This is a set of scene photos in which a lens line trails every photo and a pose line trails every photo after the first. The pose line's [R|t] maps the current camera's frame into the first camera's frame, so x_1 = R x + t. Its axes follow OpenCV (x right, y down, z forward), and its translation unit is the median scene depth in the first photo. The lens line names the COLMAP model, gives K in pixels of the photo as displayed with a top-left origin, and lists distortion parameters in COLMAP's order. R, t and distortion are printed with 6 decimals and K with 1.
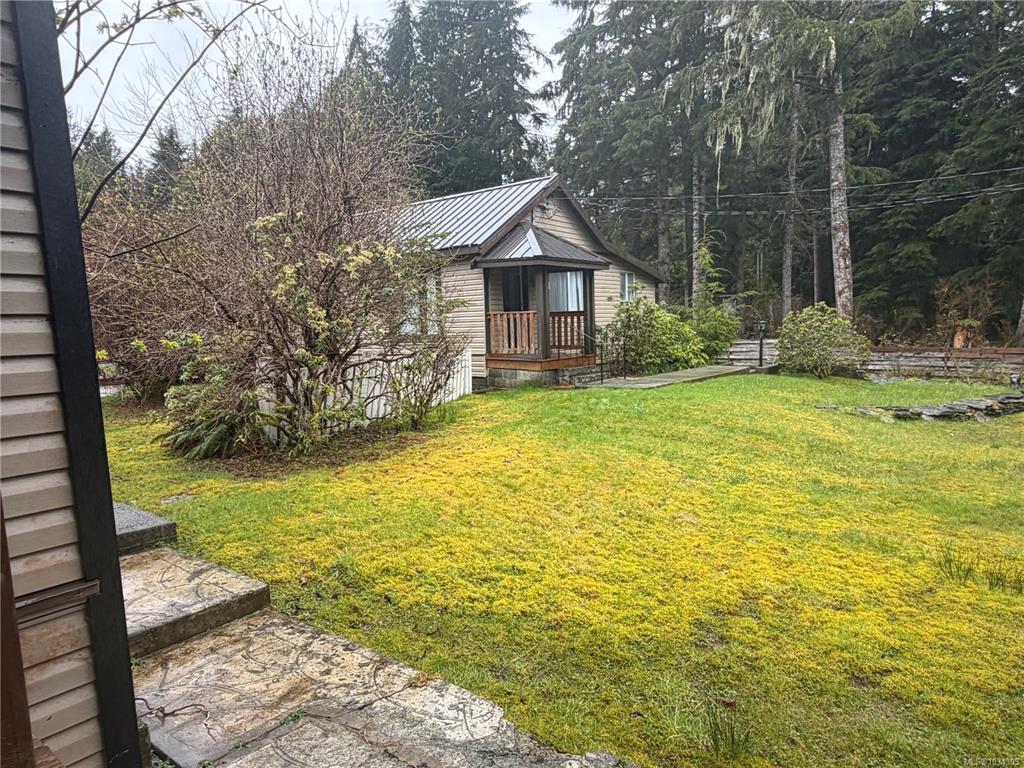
lens RADIAL K [[654.0, 0, 507.7], [0, 654.0, 389.1], [0, 0, 1]] dist [0.002193, -0.001685]
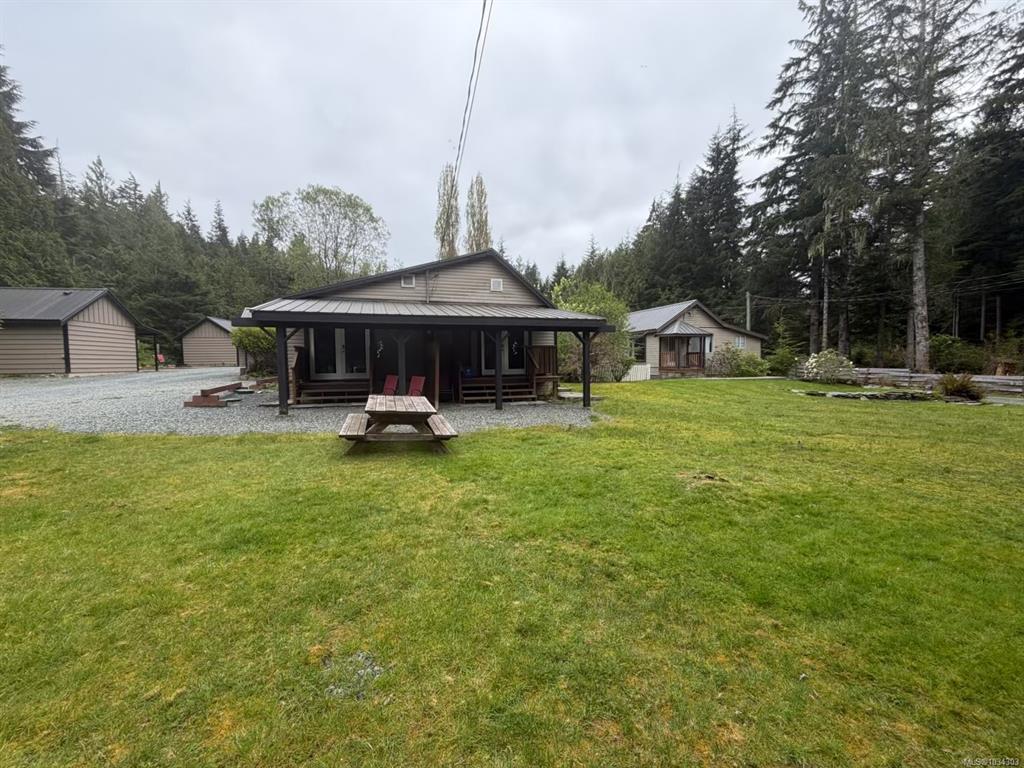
lens RADIAL K [[407.9, 0, 510.5], [0, 407.9, 387.8], [0, 0, 1]] dist [0.001213, -0.001091]
pose [[0.835829, 0.056696, -0.546055, 0.231593], [-0.071257, 0.997443, -0.005507, 0.053156], [0.544347, 0.043513, 0.837731, -0.477664]]
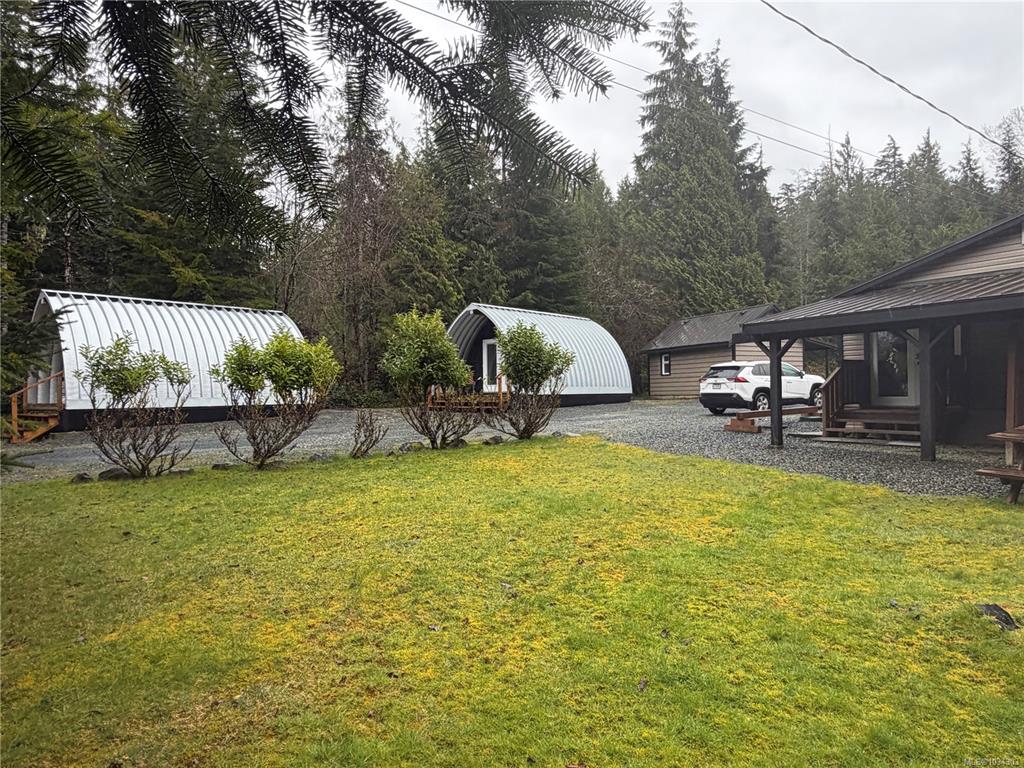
lens RADIAL K [[654.0, 0, 511.6], [0, 654.0, 390.6], [0, 0, 1]] dist [0.002193, -0.001685]
pose [[-0.314881, 0.031311, -0.948614, 0.396280], [-0.070081, 0.995960, 0.056137, 0.034445], [0.946540, 0.084156, -0.311415, -0.307051]]
